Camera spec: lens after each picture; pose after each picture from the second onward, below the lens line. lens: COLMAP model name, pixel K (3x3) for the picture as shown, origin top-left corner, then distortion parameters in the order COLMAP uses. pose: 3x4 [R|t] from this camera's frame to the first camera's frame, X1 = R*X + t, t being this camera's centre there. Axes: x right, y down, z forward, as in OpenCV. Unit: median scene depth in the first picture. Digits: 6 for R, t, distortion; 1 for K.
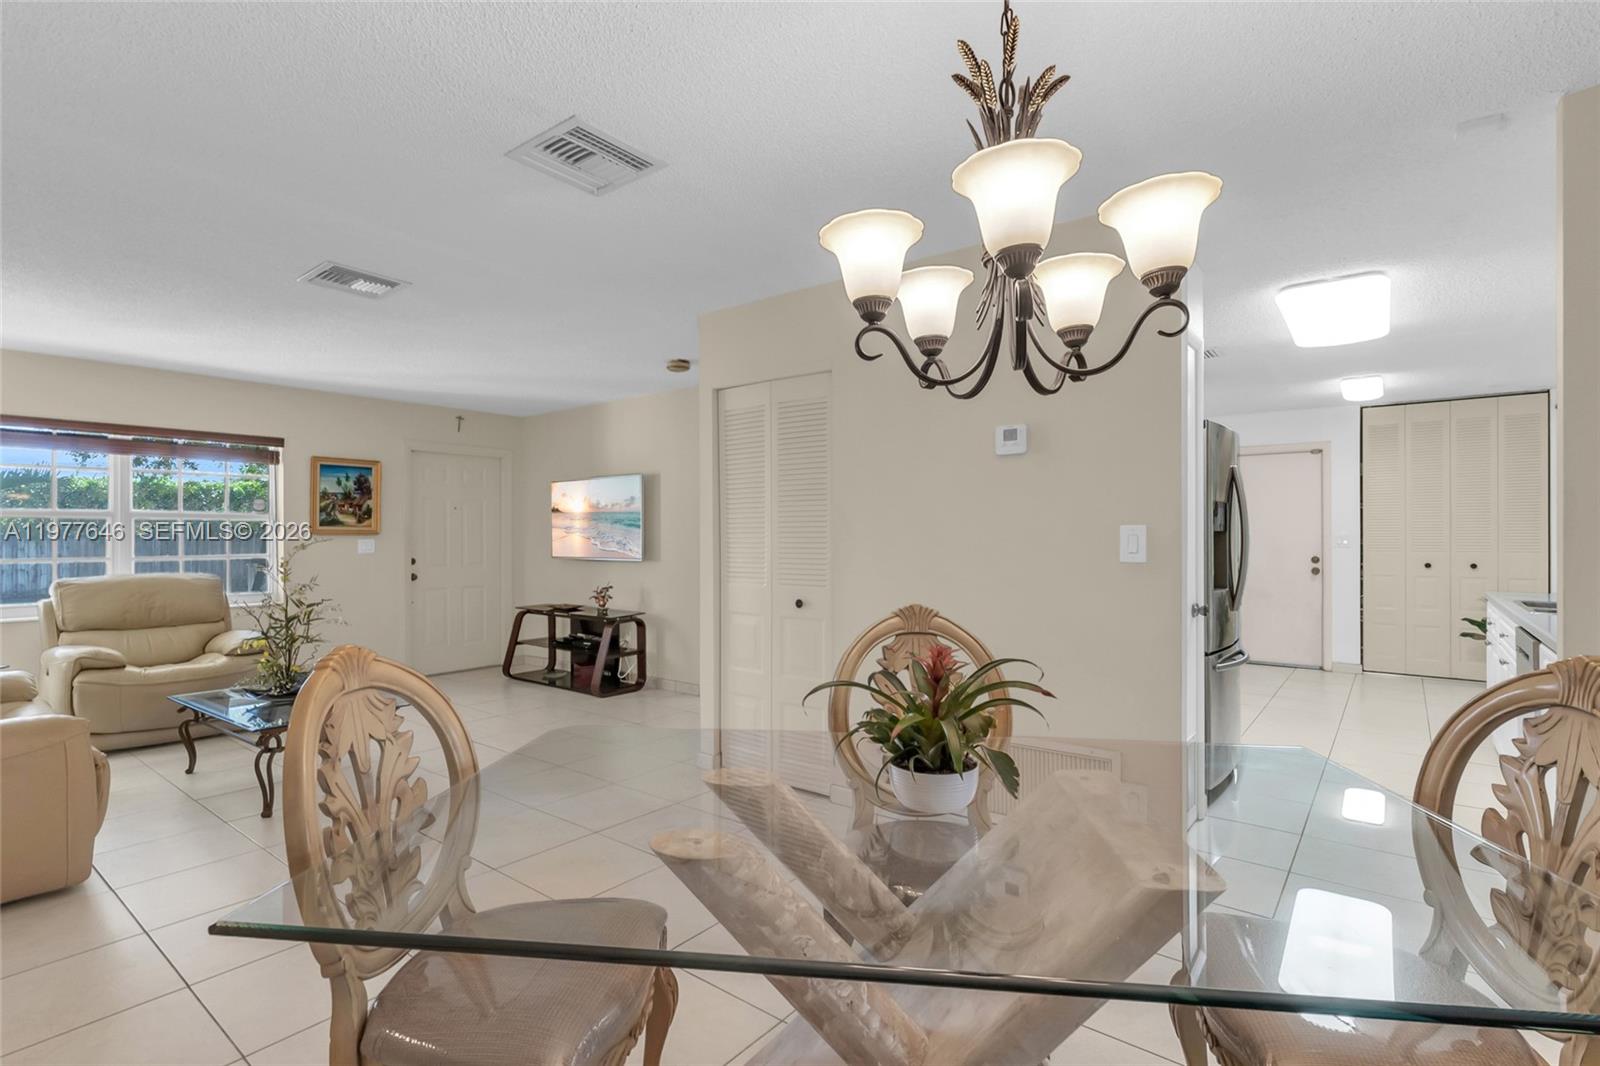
lens RADIAL K [[765.8, 0, 789.8], [0, 765.8, 535.3], [0, 0, 1]] dist [0.000768, 0.000462]
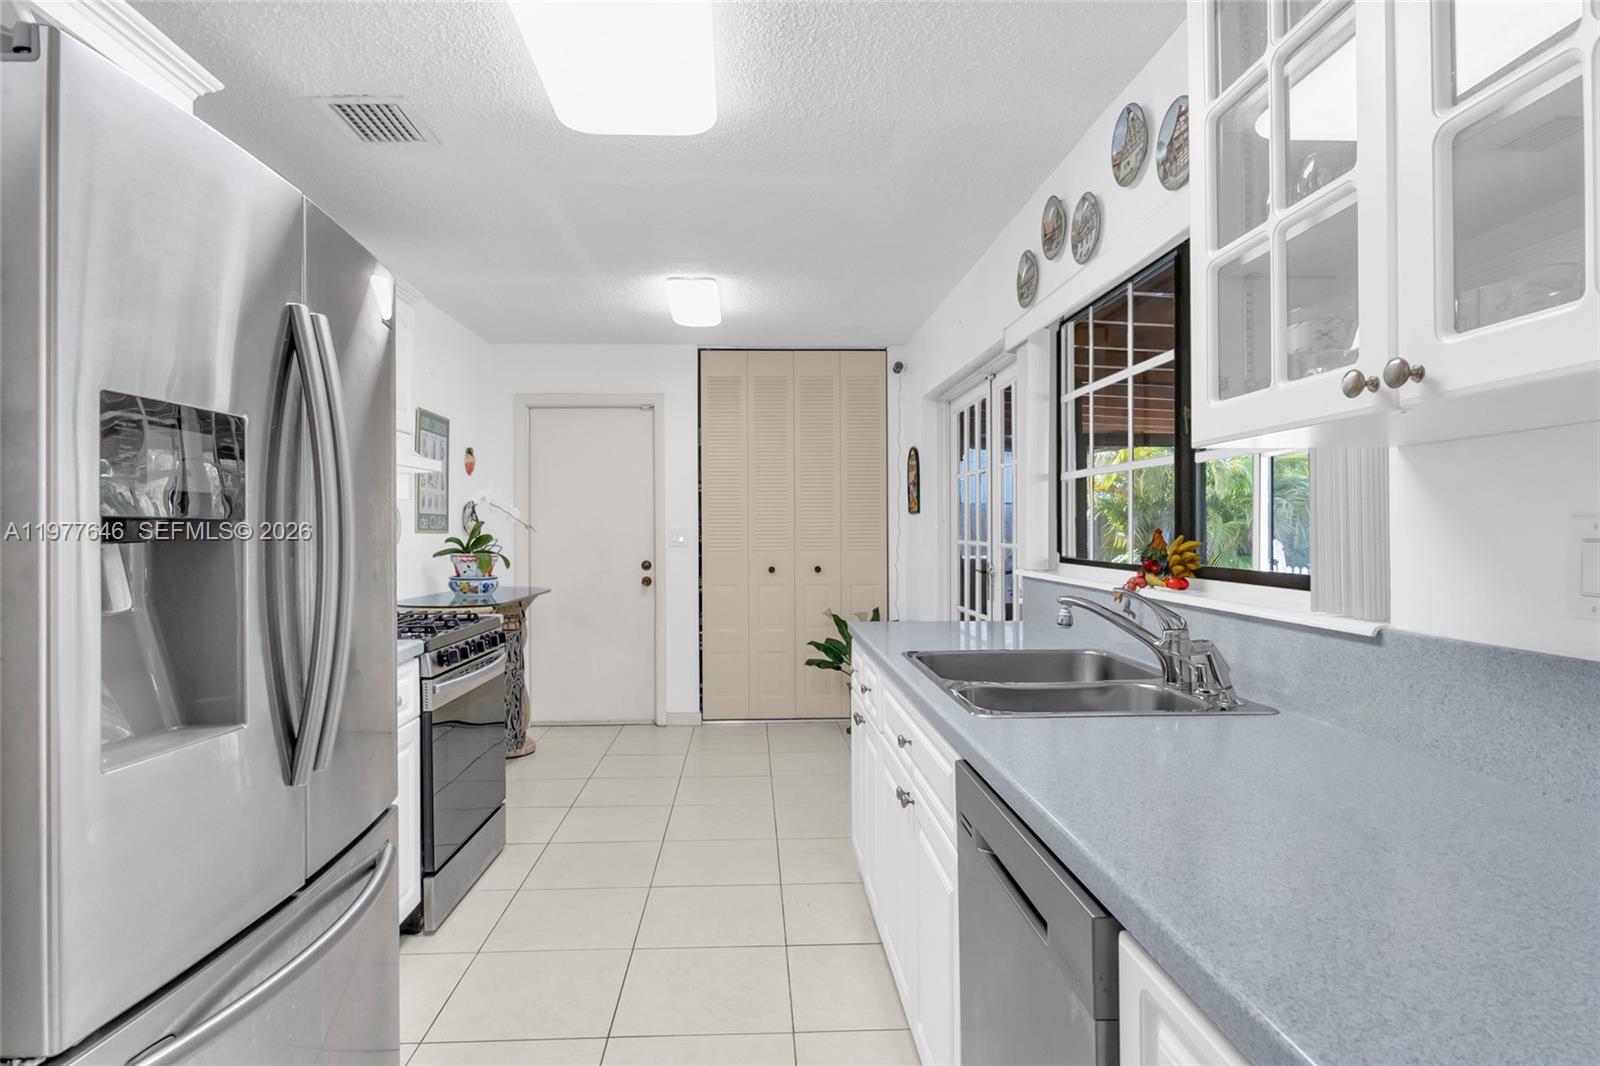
lens RADIAL K [[765.8, 0, 789.8], [0, 765.8, 535.3], [0, 0, 1]] dist [0.000768, 0.000462]
pose [[0.753397, -0.004035, 0.657554, 0.367398], [0.004818, 0.999988, 0.000616, 0.005932], [-0.657549, 0.002704, 0.753407, 0.440575]]
